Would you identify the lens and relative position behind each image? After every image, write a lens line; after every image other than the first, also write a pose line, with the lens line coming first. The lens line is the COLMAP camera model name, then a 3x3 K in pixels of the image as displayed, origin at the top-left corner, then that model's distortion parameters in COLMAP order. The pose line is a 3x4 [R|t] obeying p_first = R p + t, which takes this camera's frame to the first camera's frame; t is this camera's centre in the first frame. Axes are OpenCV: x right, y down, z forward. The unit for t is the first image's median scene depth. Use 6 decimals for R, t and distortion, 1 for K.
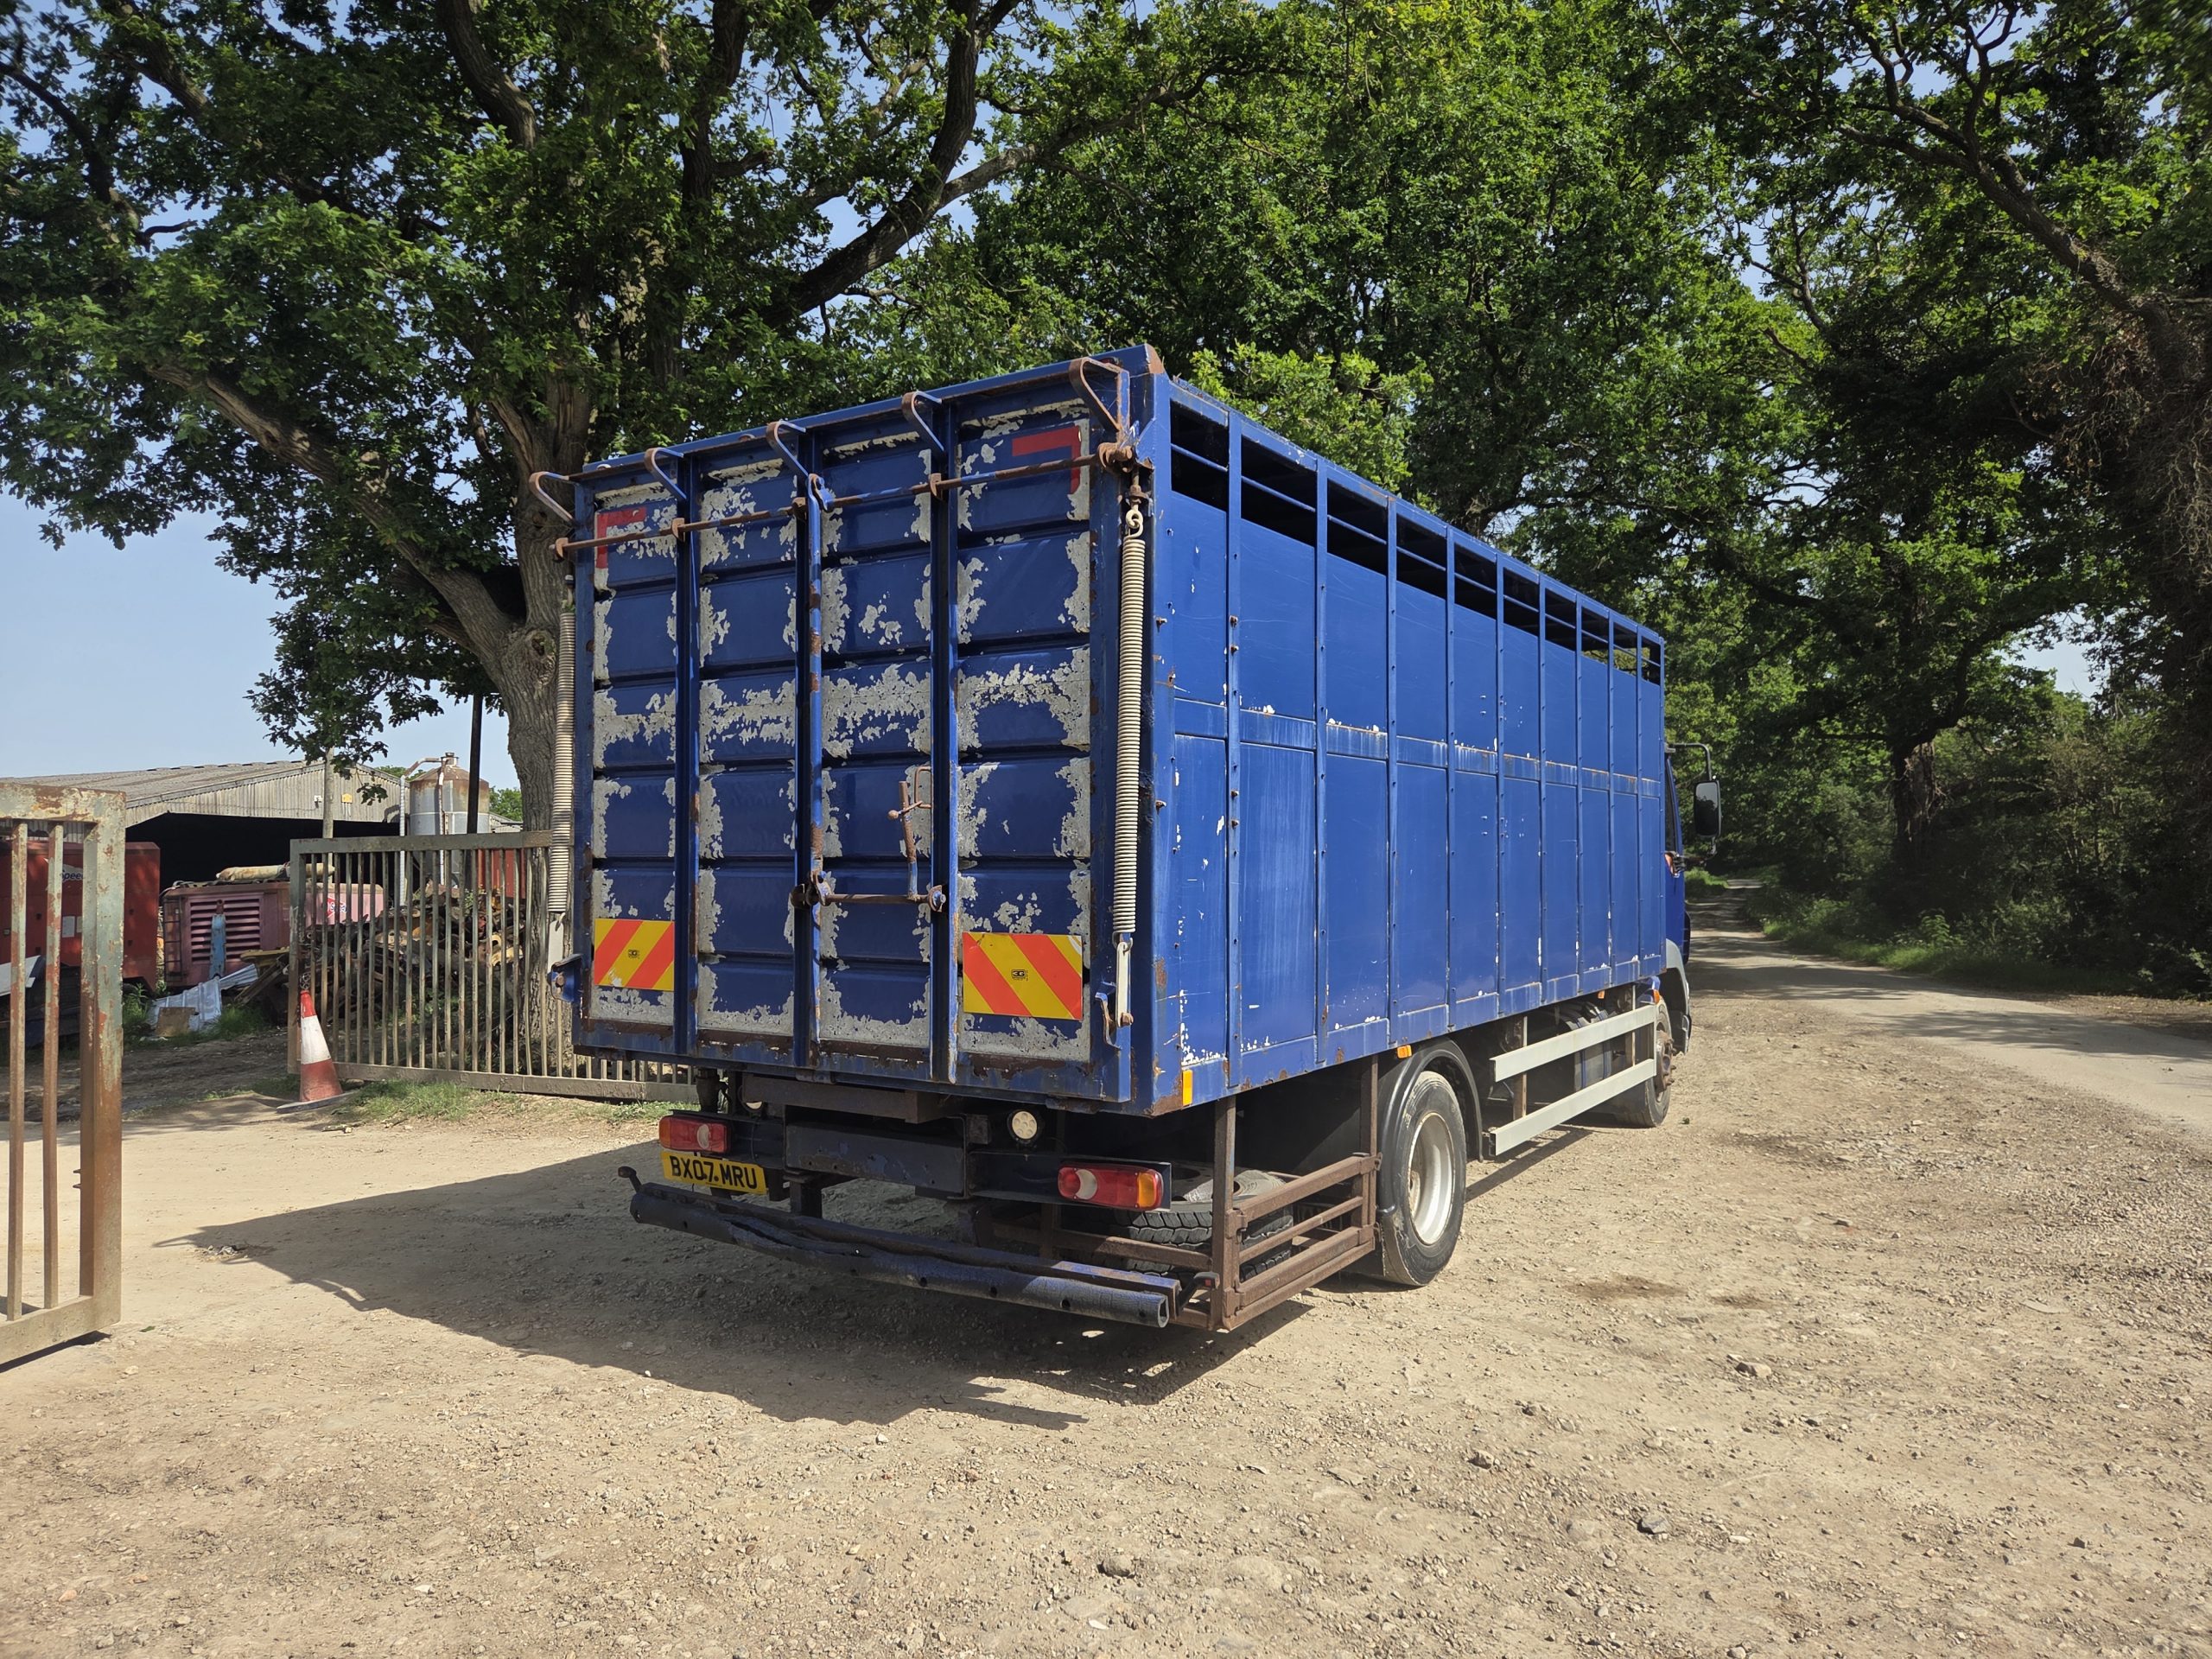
lens RADIAL K [[1481.4, 0, 1103.3], [0, 1481.4, 817.9], [0, 0, 1]] dist [0.066684, -0.051029]
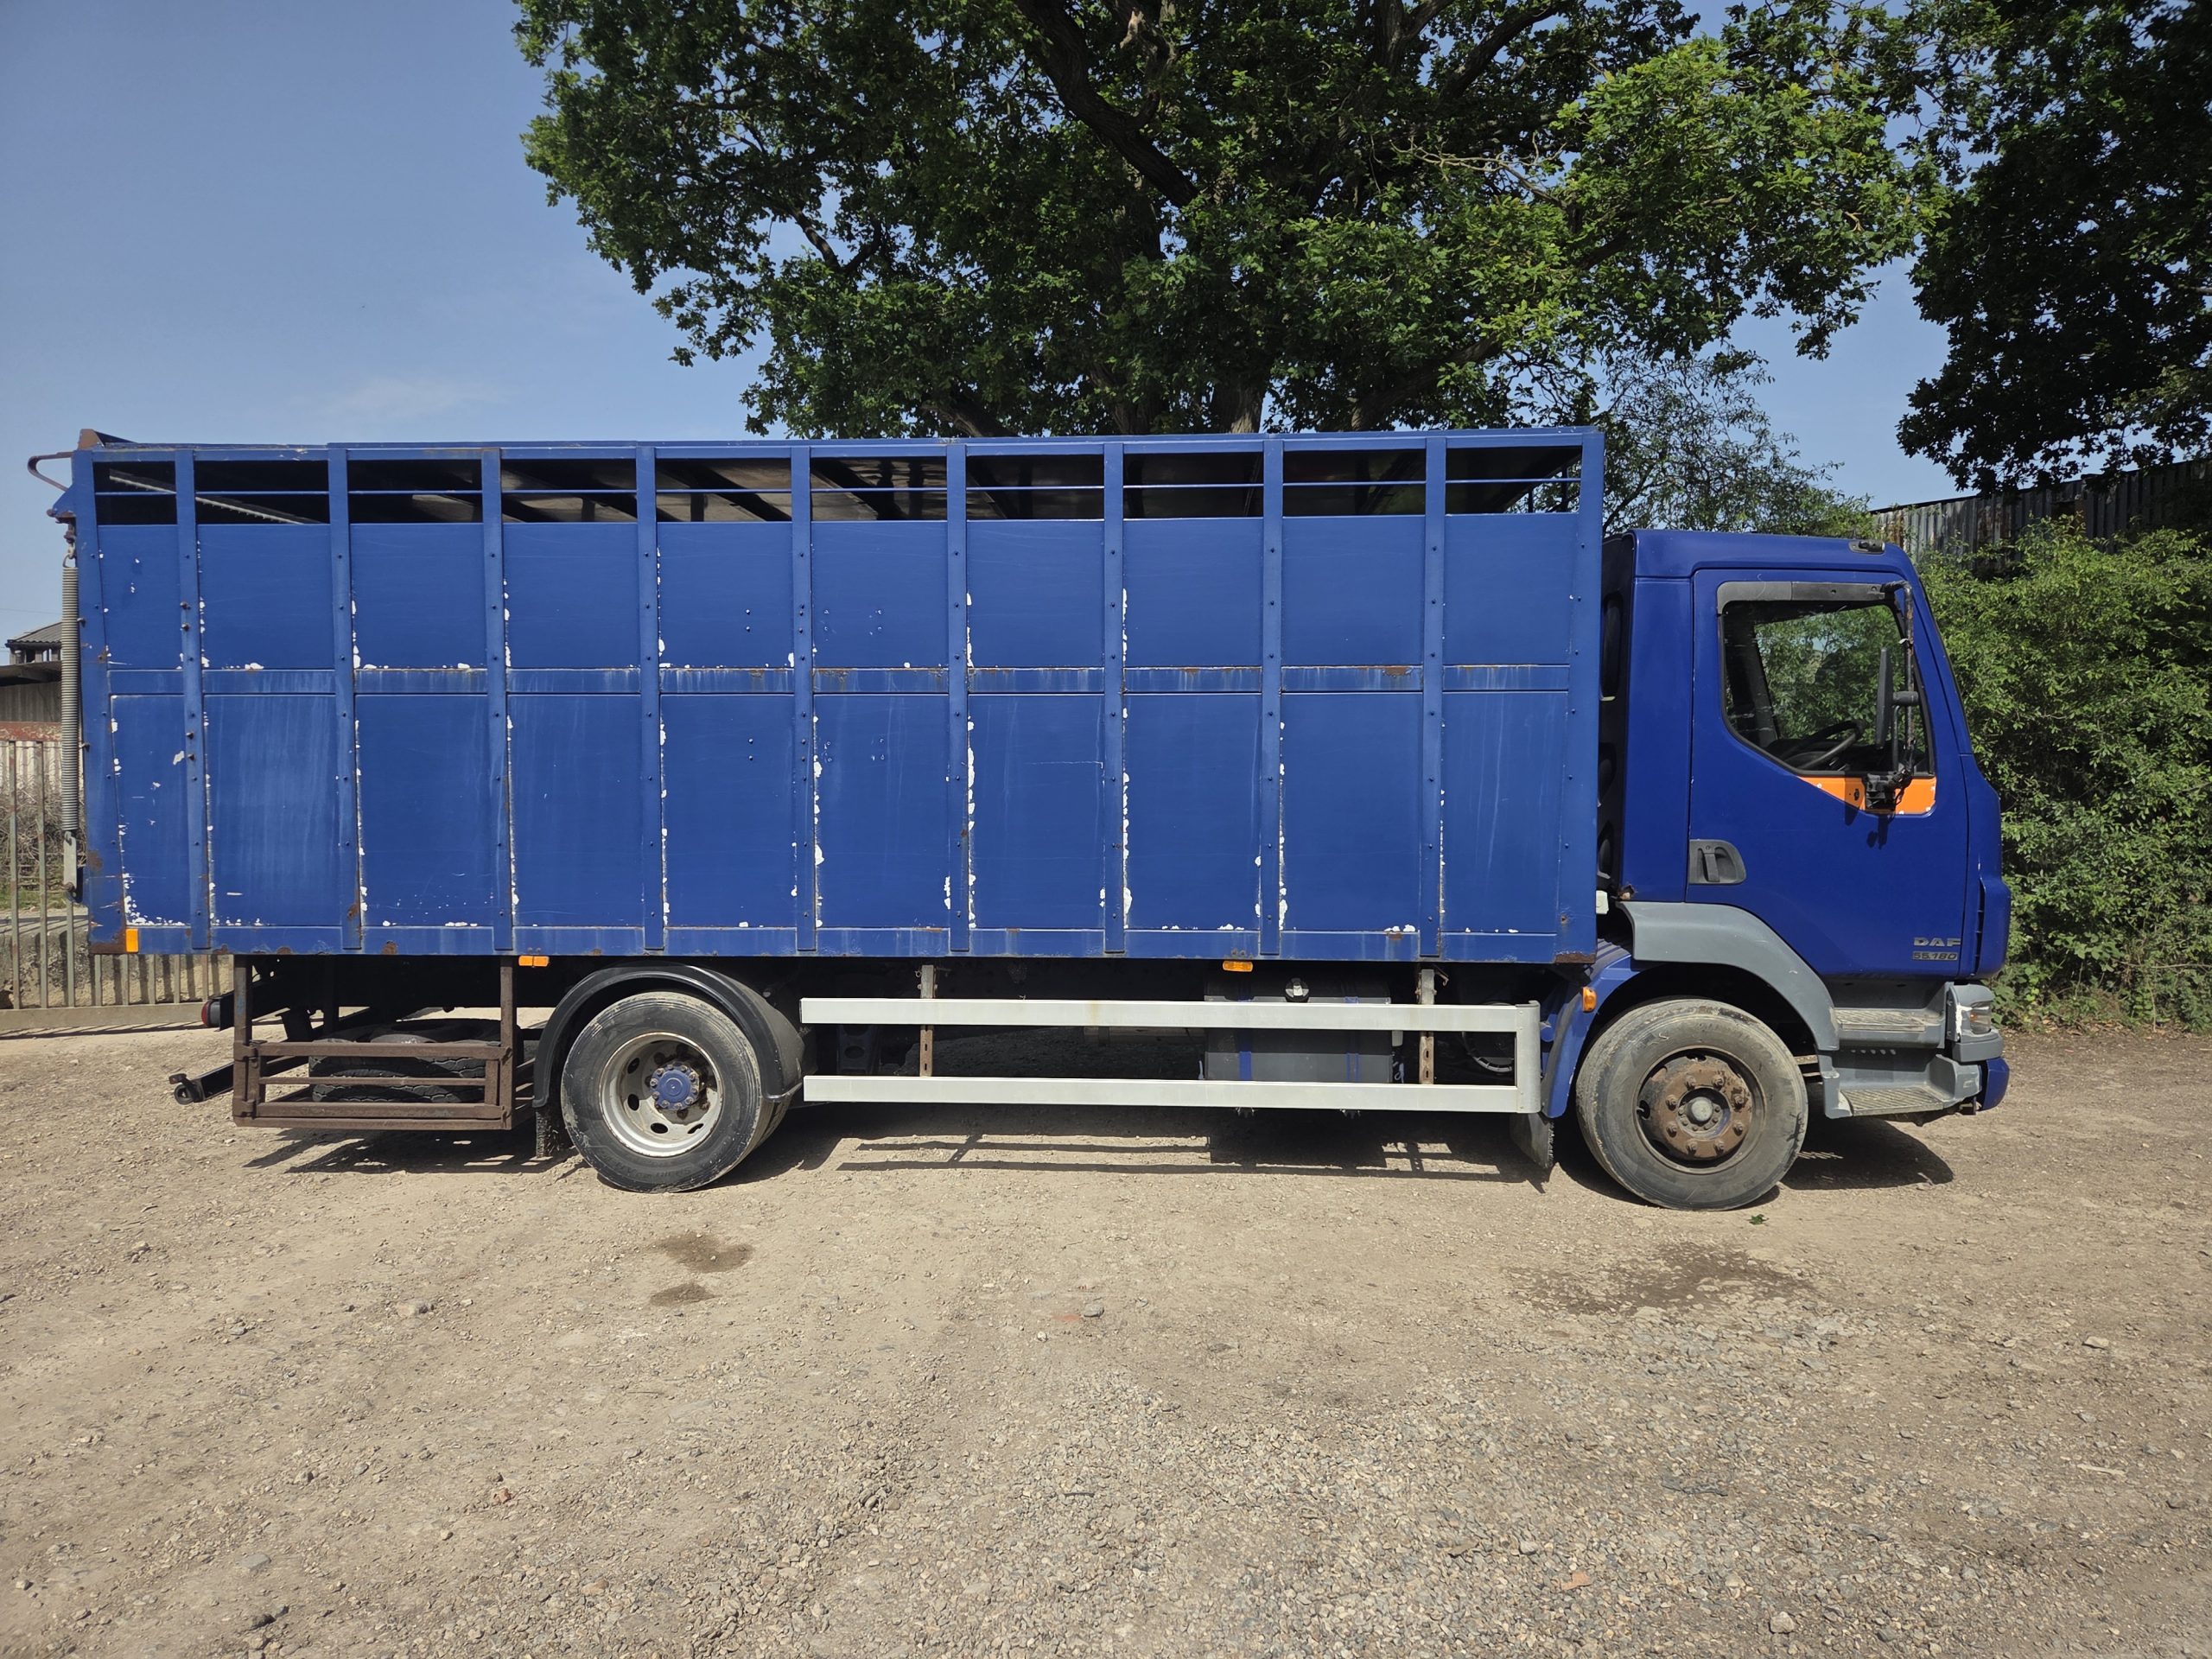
lens RADIAL K [[1481.4, 0, 1103.3], [0, 1481.4, 817.9], [0, 0, 1]] dist [0.066684, -0.051029]
pose [[0.491112, 0.044210, -0.869974, 1.411649], [0.023619, 0.997668, 0.064033, -0.007189], [0.870776, -0.051995, 0.488923, 0.872623]]
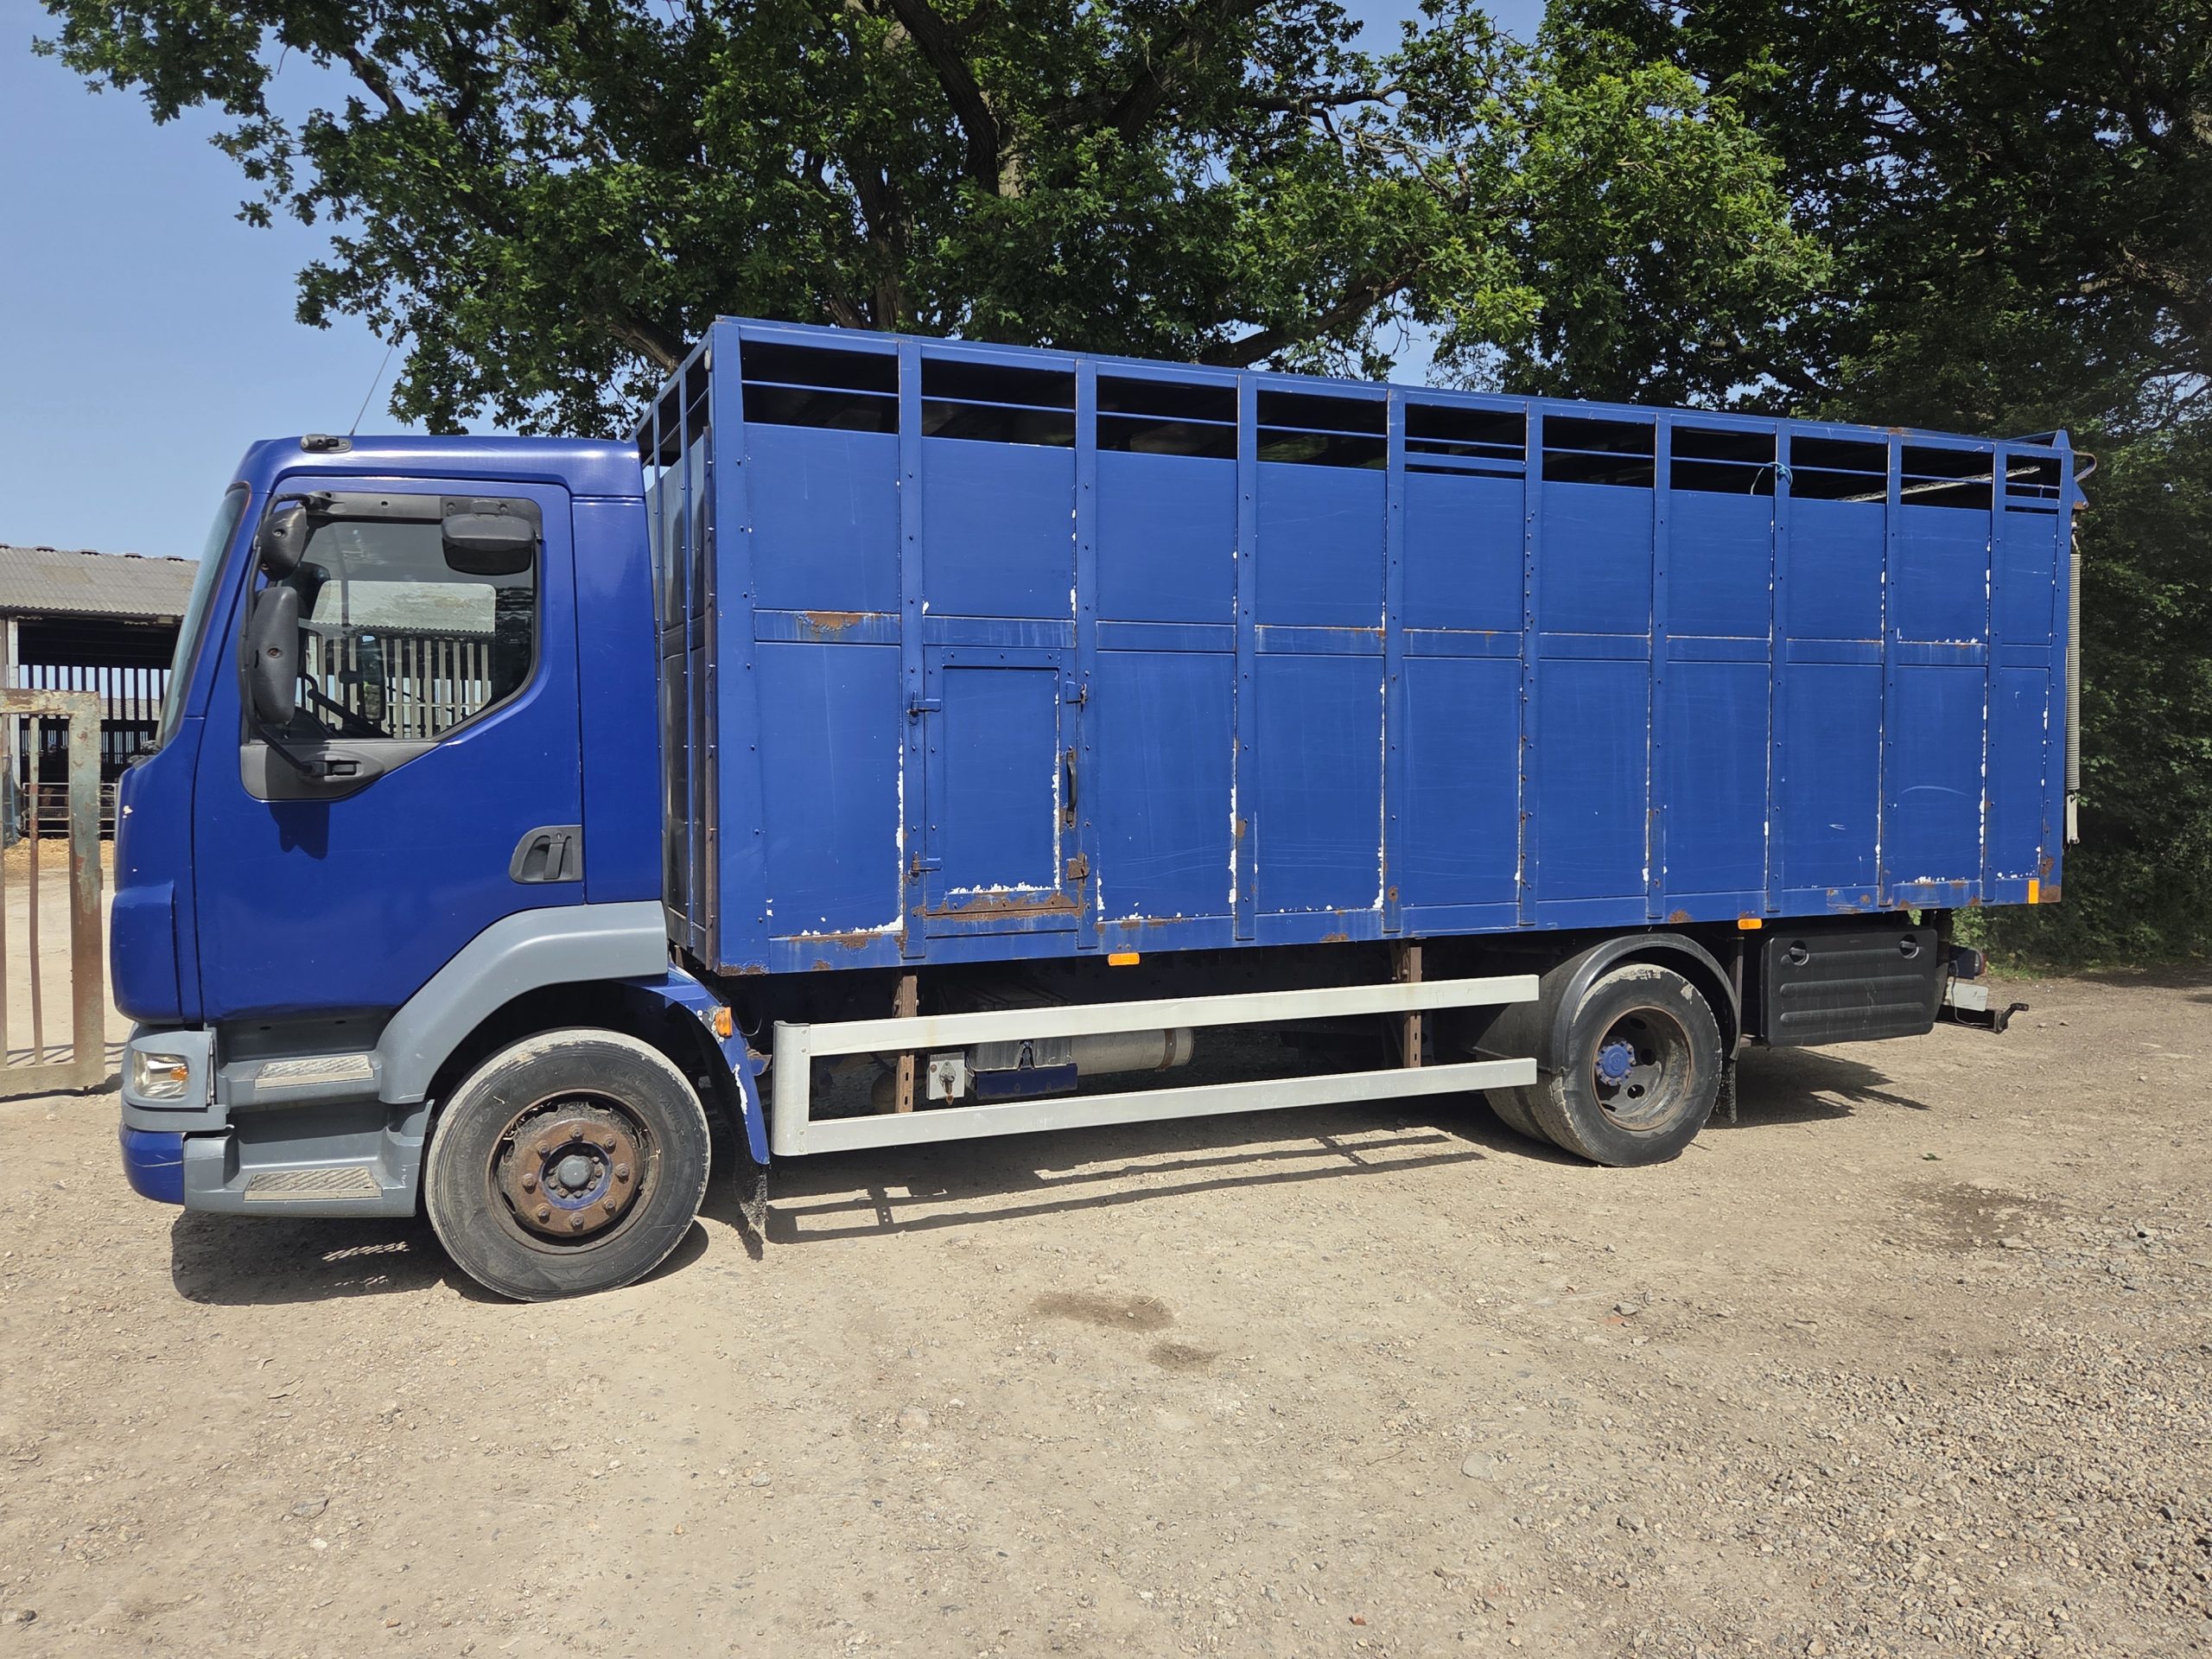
lens RADIAL K [[1599.3, 0, 1090.2], [0, 1599.3, 815.3], [0, 0, 1]] dist [0.078120, -0.072306]
pose [[0.801055, 0.037473, -0.597417, 0.936172], [0.007777, 0.997303, 0.072983, -0.007000], [0.598541, -0.063110, 0.798603, 0.379077]]
